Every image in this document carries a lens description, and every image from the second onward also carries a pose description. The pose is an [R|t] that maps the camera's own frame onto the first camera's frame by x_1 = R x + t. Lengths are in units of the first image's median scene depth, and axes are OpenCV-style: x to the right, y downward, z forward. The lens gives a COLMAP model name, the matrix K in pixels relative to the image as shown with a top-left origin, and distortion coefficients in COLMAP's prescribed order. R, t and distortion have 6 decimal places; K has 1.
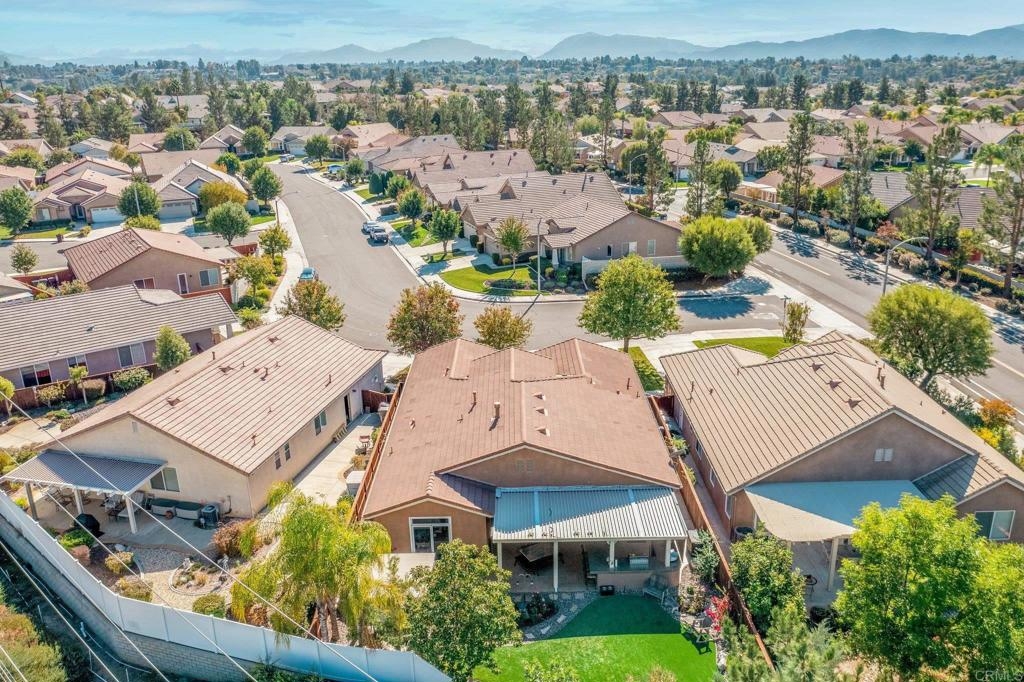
lens RADIAL K [[810.4, 0, 510.5], [0, 810.4, 347.6], [0, 0, 1]] dist [-0.009376, -0.004365]
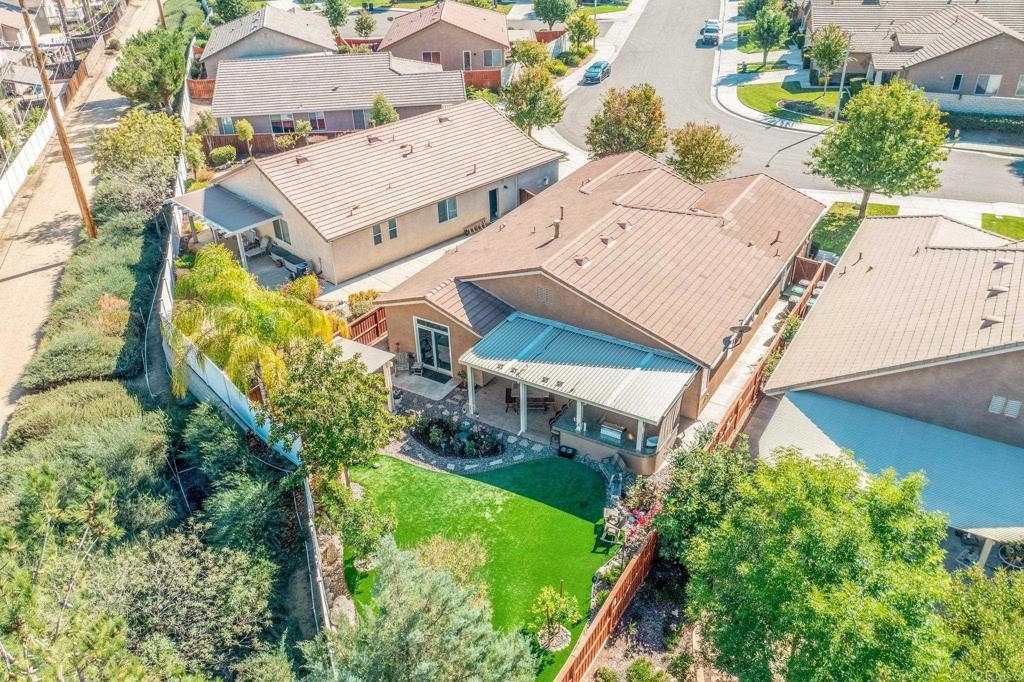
lens RADIAL K [[810.4, 0, 510.5], [0, 810.4, 347.6], [0, 0, 1]] dist [-0.009376, -0.004365]
pose [[0.852165, 0.269796, -0.448358, 0.359225], [-0.164643, 0.951560, 0.259667, -0.019190], [0.496697, -0.147460, 0.855306, 0.204067]]
